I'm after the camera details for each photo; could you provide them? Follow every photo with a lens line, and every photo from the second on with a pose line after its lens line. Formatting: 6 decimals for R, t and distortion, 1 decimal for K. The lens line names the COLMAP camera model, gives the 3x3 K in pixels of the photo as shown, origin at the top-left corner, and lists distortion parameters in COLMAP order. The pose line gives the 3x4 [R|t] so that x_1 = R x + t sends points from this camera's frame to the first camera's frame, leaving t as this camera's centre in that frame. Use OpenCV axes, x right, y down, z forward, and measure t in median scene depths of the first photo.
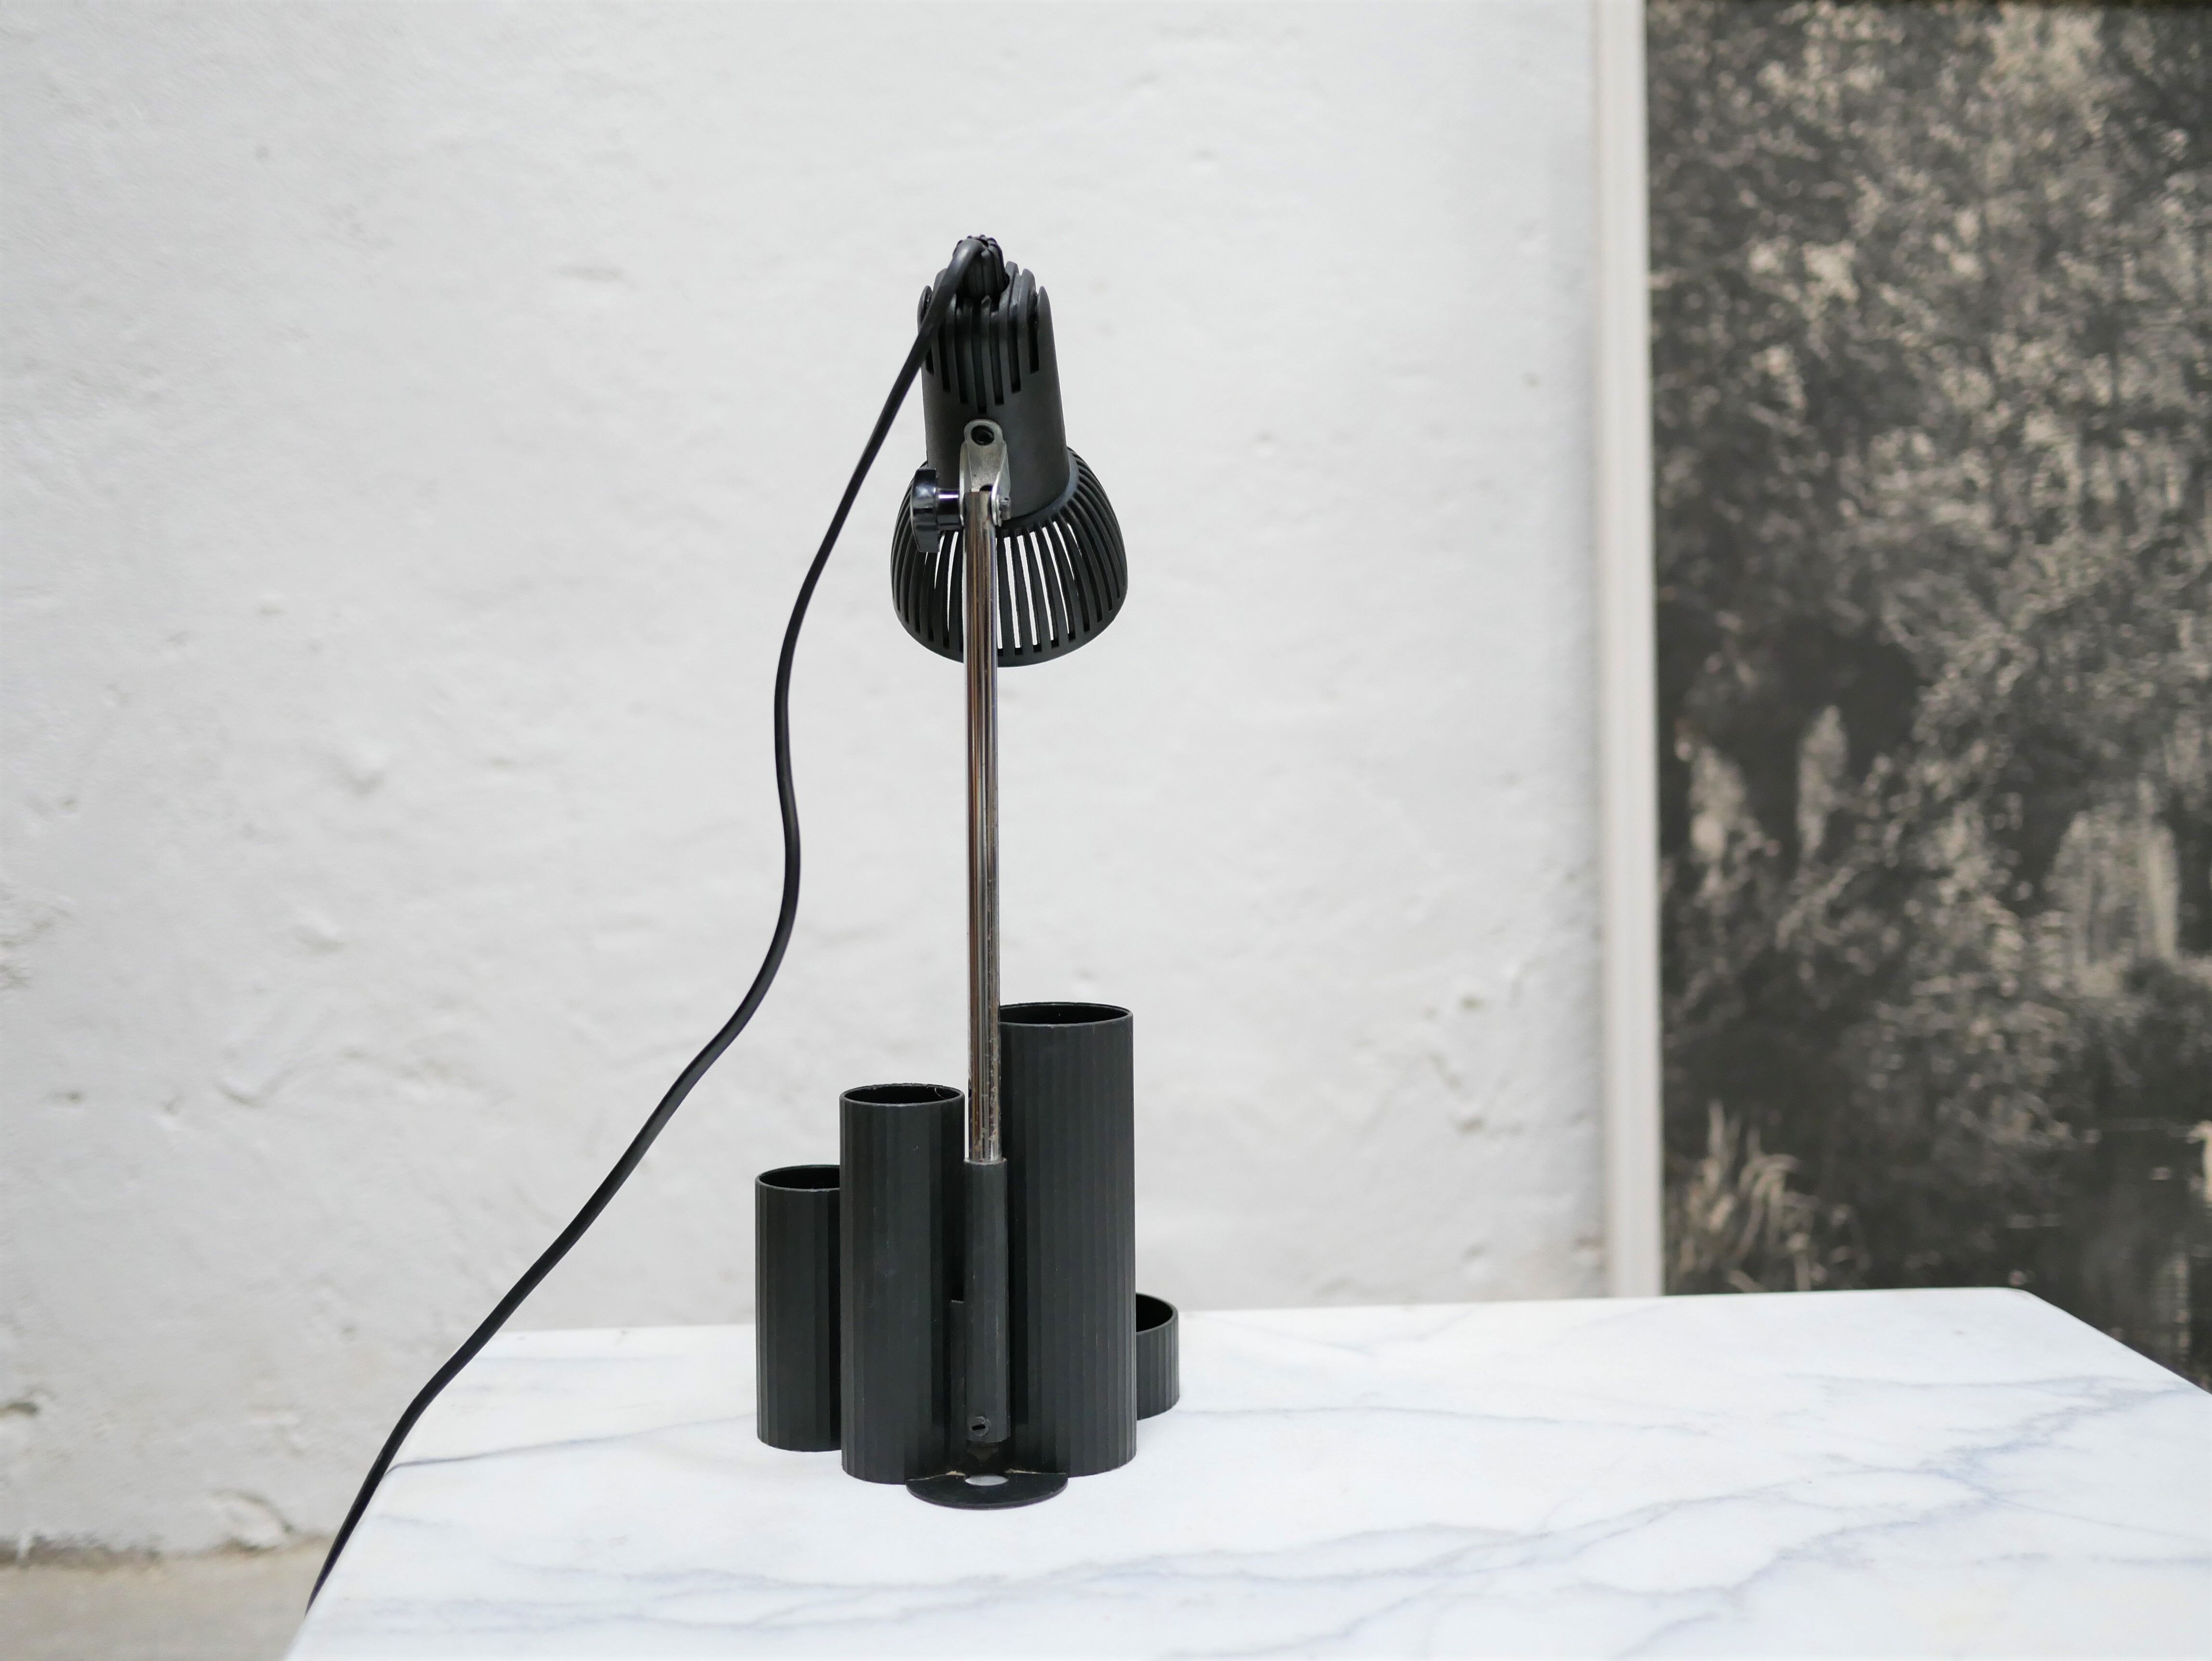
lens RADIAL K [[2530.4, 0, 1103.5], [0, 2530.4, 832.3], [0, 0, 1]] dist [-0.010707, 0.025143]
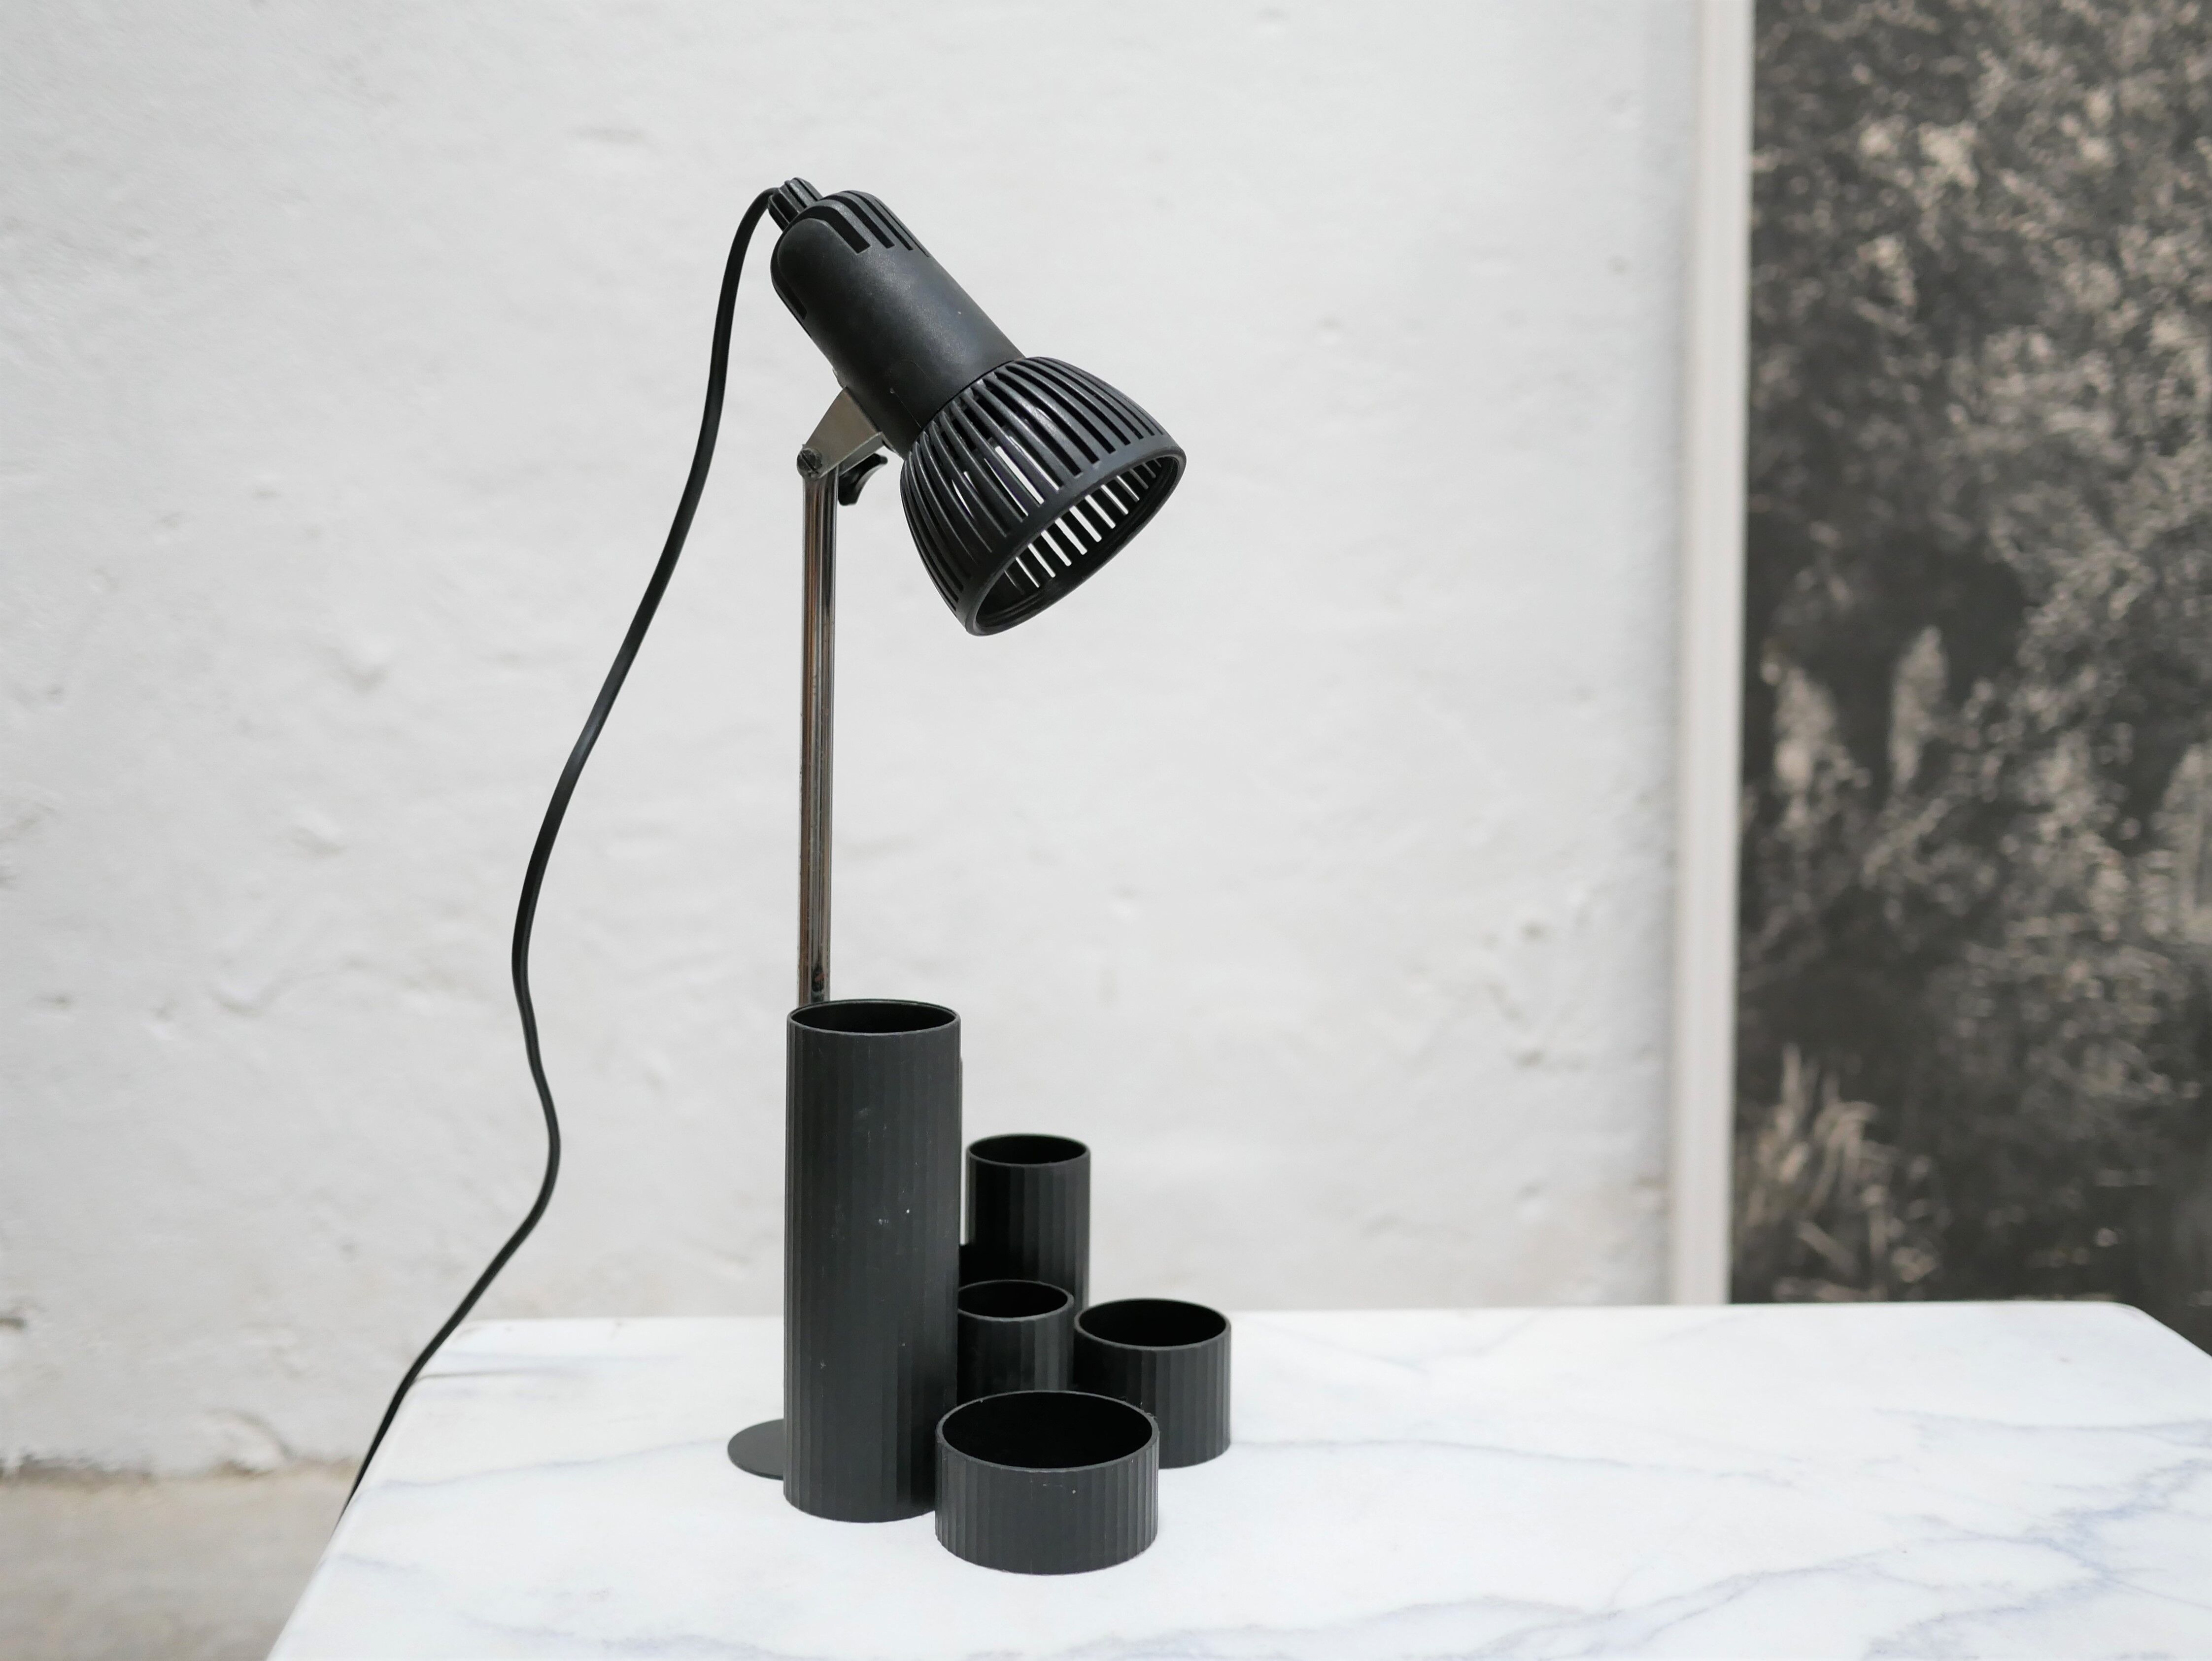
lens RADIAL K [[2588.4, 0, 1106.0], [0, 2588.4, 830.5], [0, 0, 1]] dist [-0.008707, 0.016770]
pose [[0.999659, 0.020715, -0.015915, 0.000363], [-0.019751, 0.998092, 0.058492, -0.024895], [0.017097, -0.058158, 0.998161, 0.037999]]
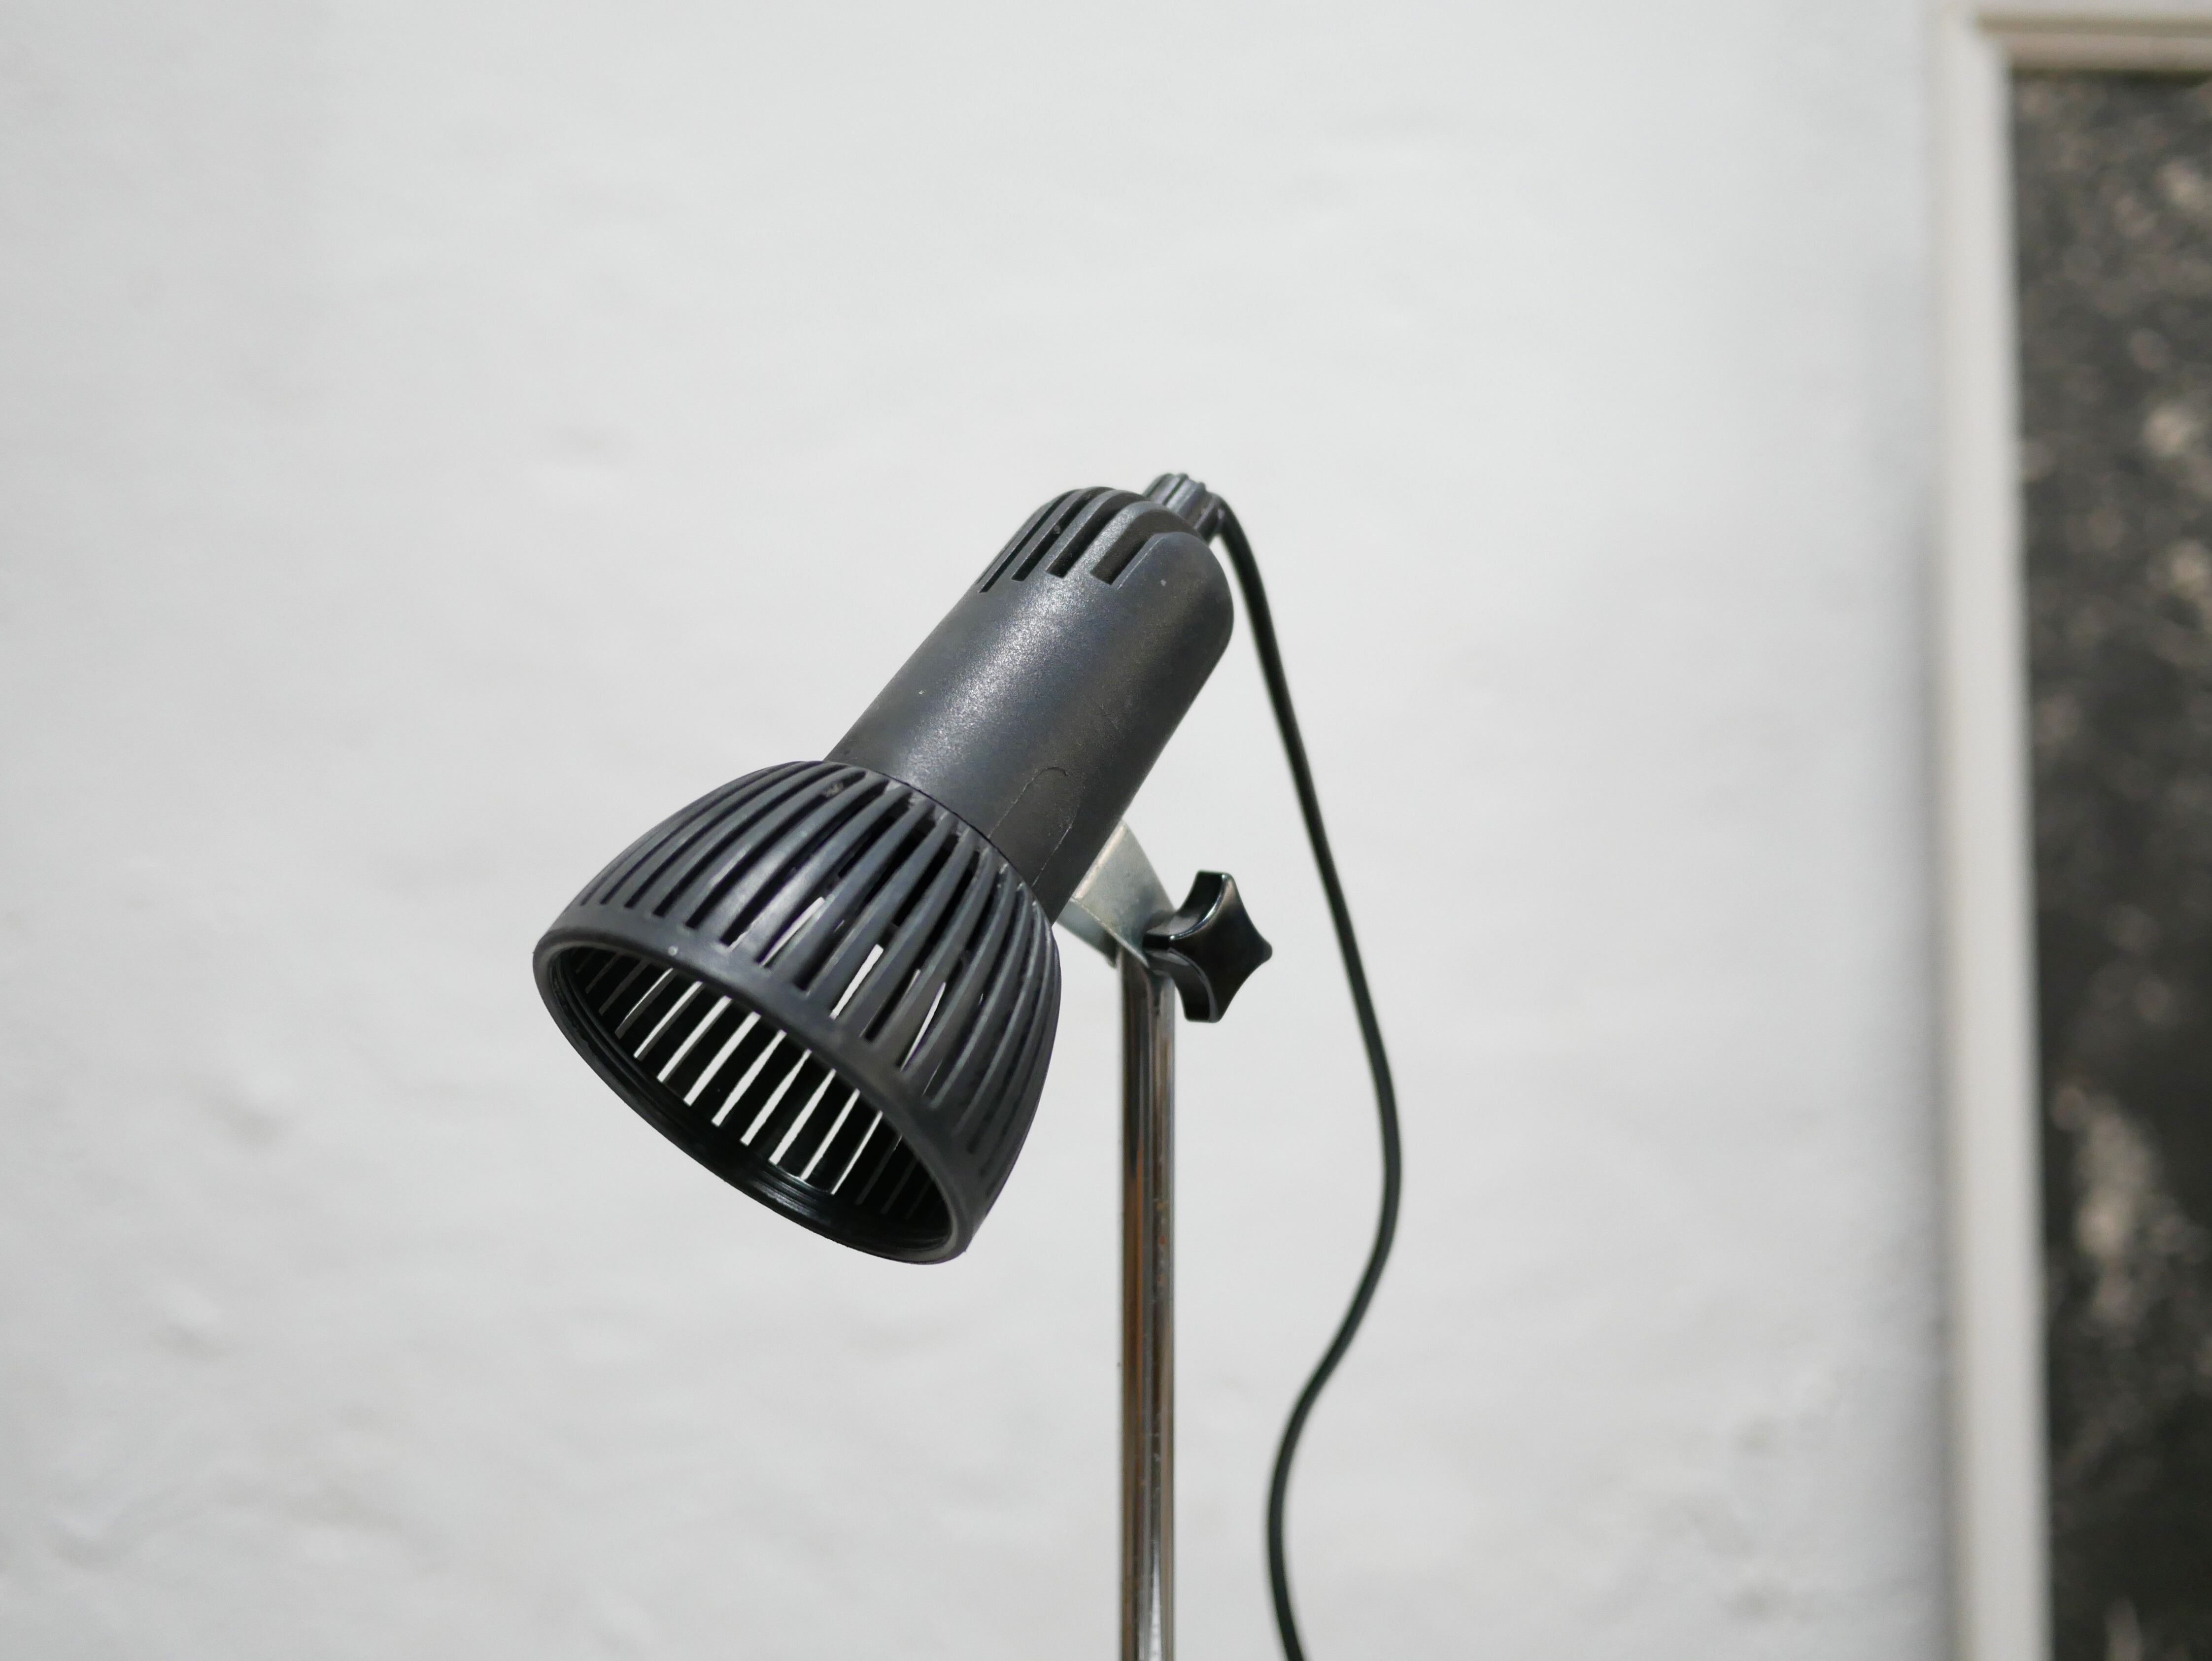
lens RADIAL K [[2528.7, 0, 1102.4], [0, 2528.7, 822.7], [0, 0, 1]] dist [-0.007552, 0.006831]
pose [[0.999115, 0.008451, -0.041200, -0.015288], [-0.011369, 0.997403, -0.071117, -0.058656], [0.040492, 0.071523, 0.996617, 0.268852]]
